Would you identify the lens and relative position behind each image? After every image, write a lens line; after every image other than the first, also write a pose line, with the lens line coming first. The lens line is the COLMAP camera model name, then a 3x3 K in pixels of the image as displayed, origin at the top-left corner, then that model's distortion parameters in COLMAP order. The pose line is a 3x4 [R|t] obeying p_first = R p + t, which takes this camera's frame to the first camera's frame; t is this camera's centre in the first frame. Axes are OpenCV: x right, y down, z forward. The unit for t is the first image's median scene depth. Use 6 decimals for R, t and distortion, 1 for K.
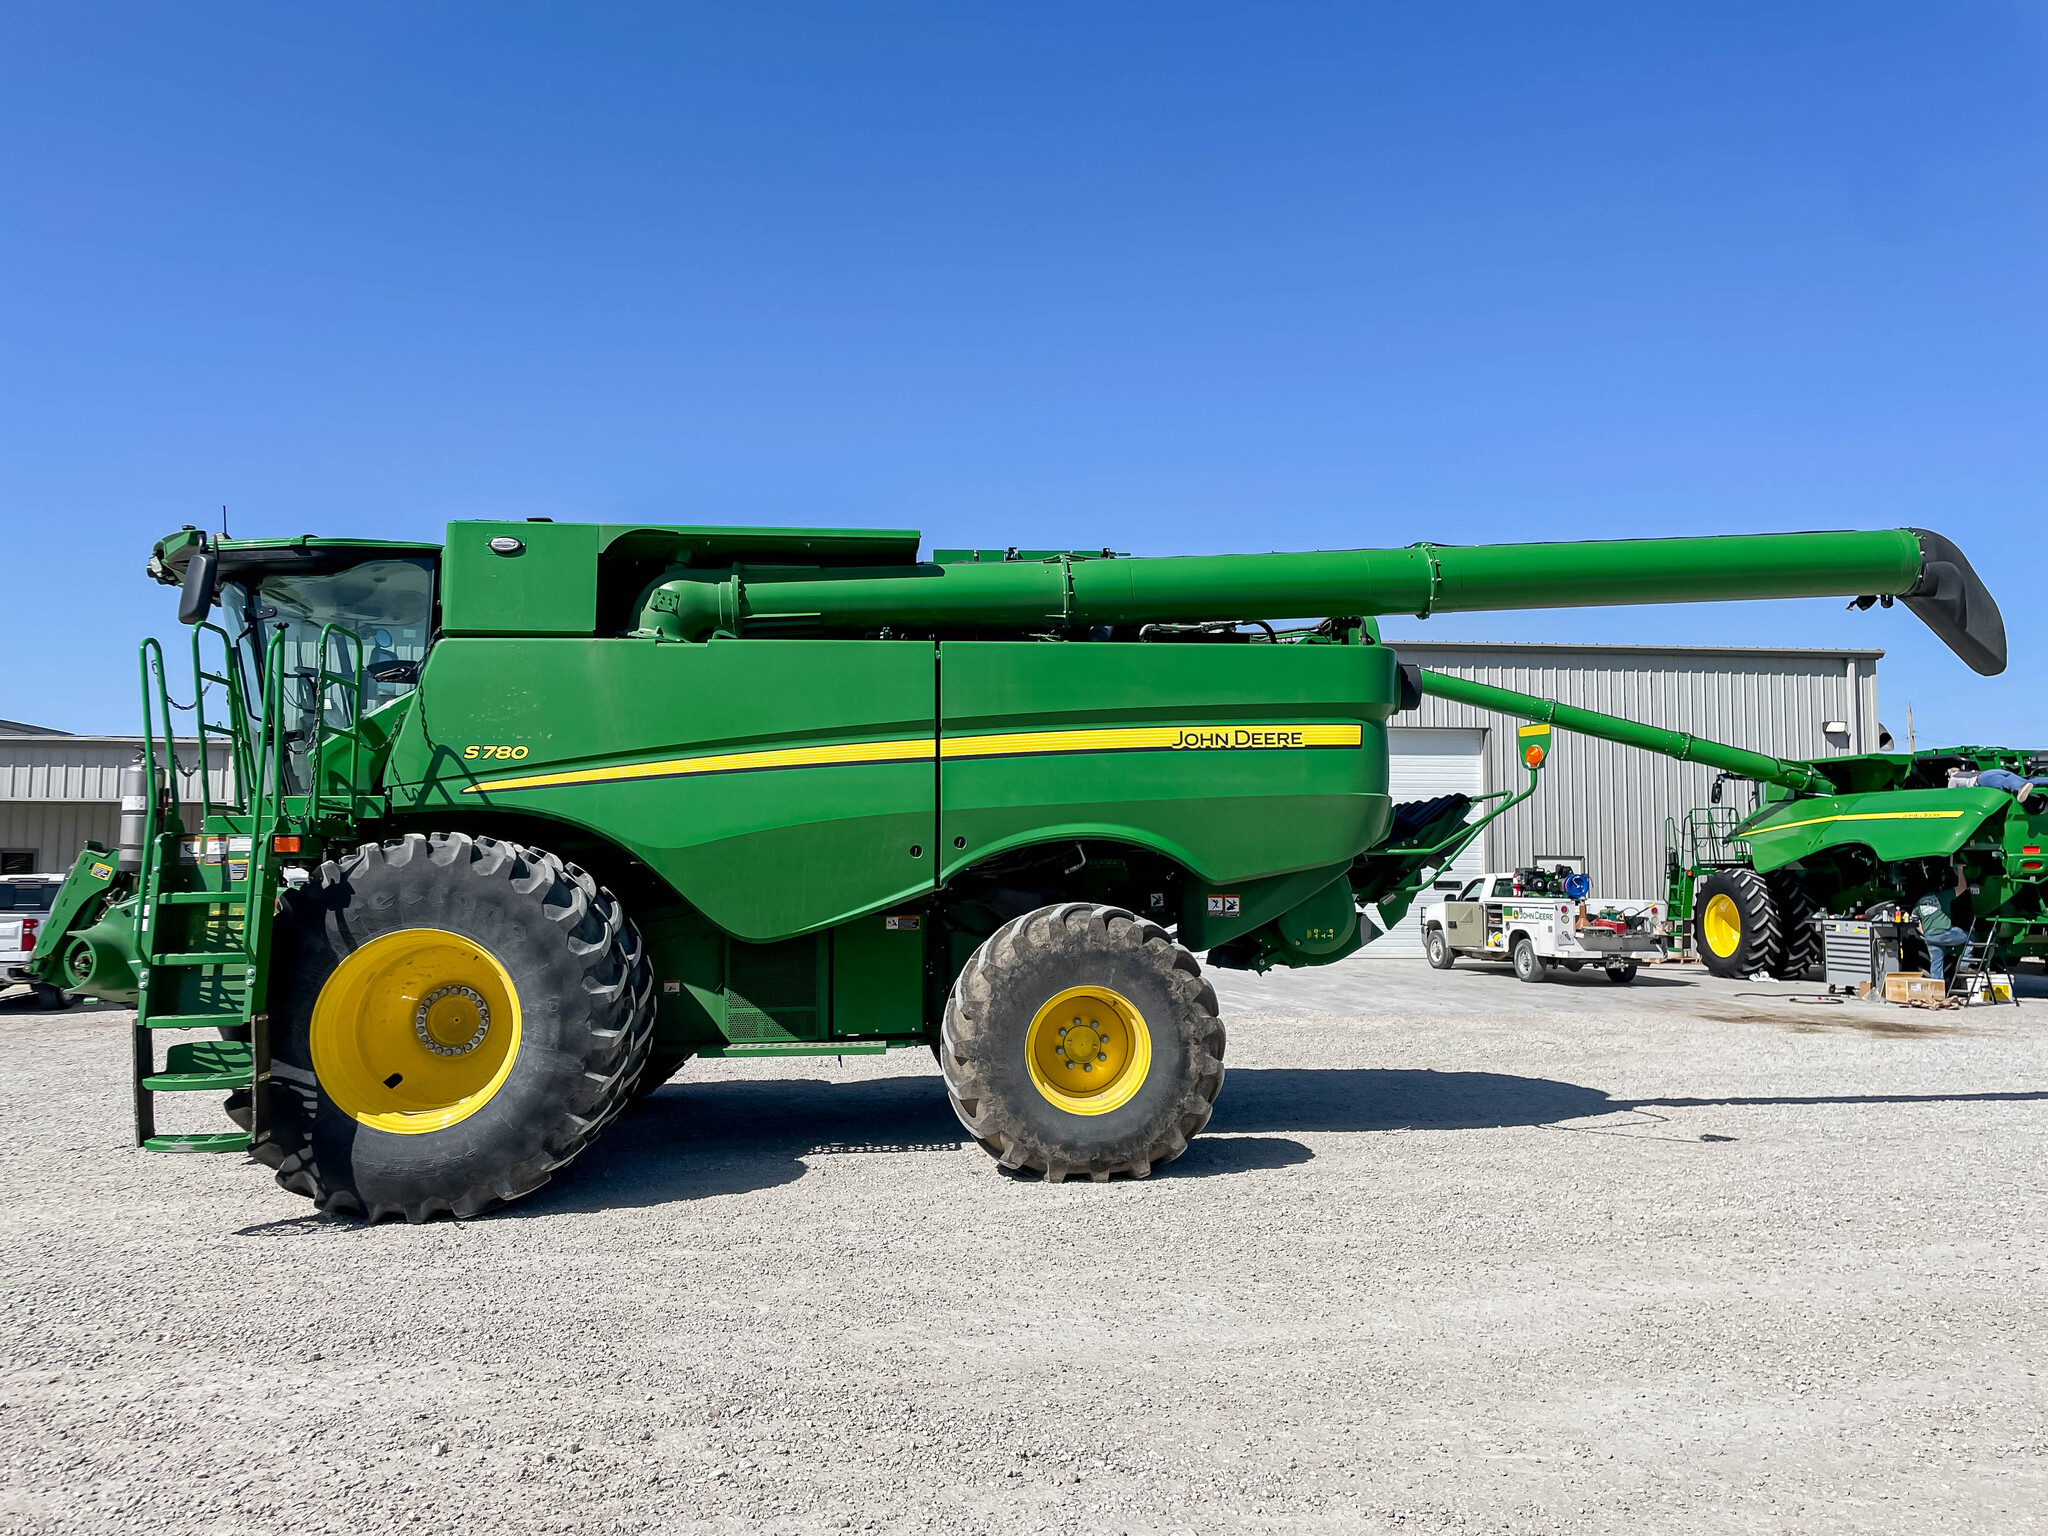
lens RADIAL K [[1524.8, 0, 996.5], [0, 1524.8, 789.4], [0, 0, 1]] dist [0.080216, -0.094180]
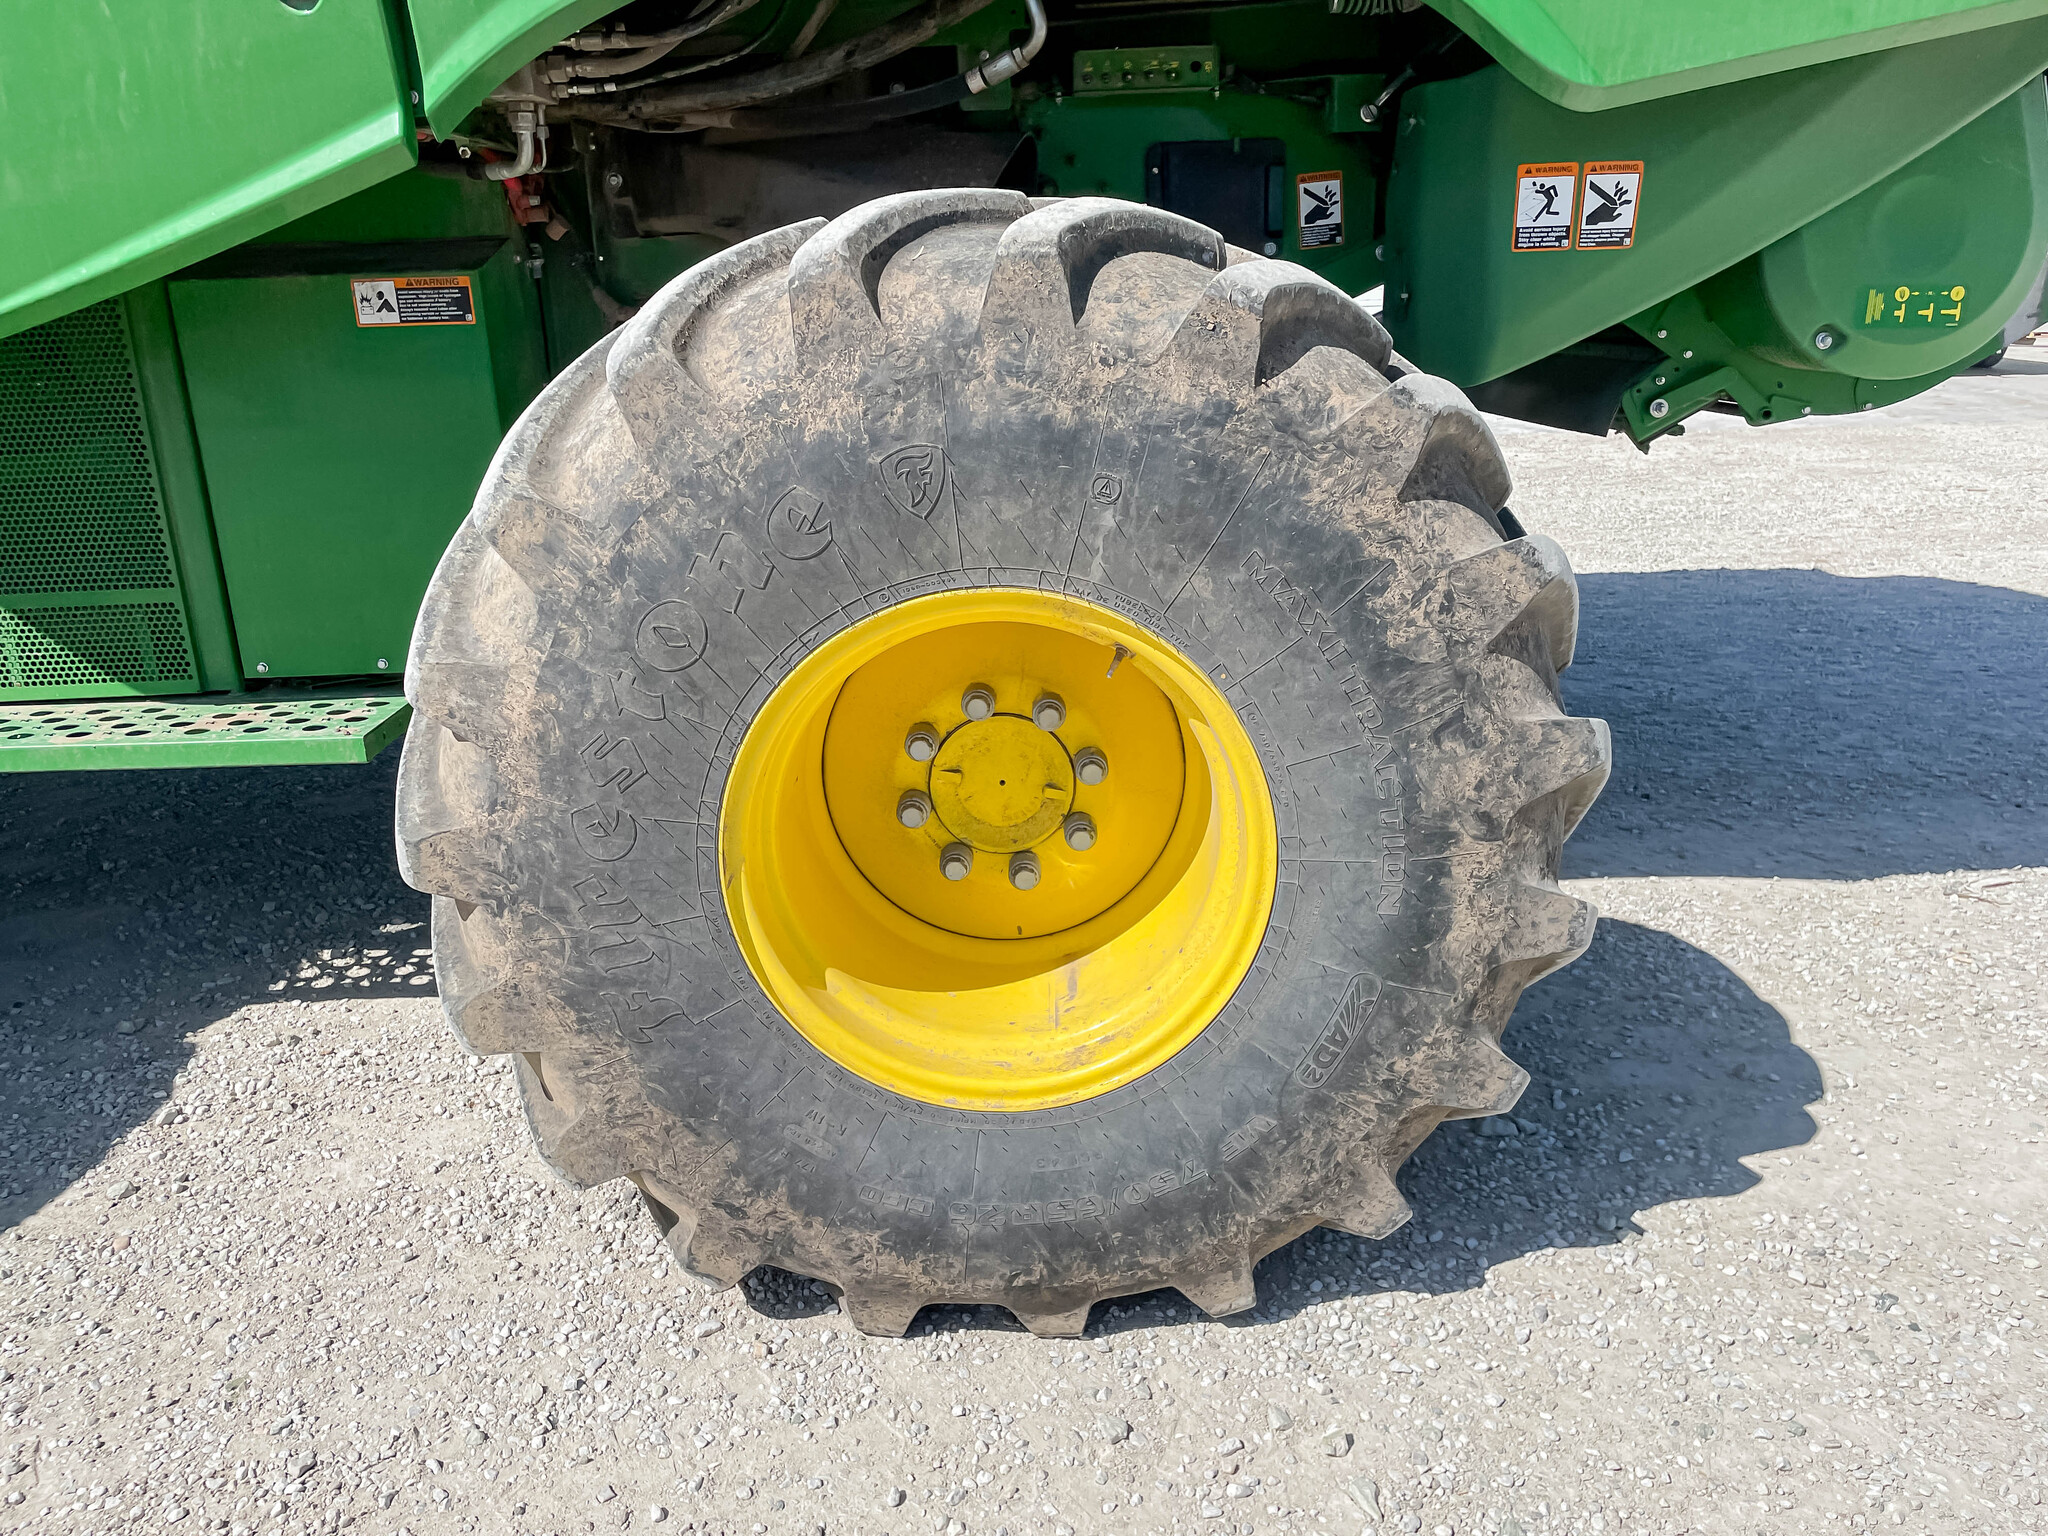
lens RADIAL K [[1524.8, 0, 1019.8], [0, 1524.8, 744.6], [0, 0, 1]] dist [0.080216, -0.094180]
pose [[0.999115, 0.000297, -0.042061, 0.072893], [0.015128, 0.930523, 0.365922, 0.070846], [0.039247, -0.366234, 0.929695, 0.796107]]
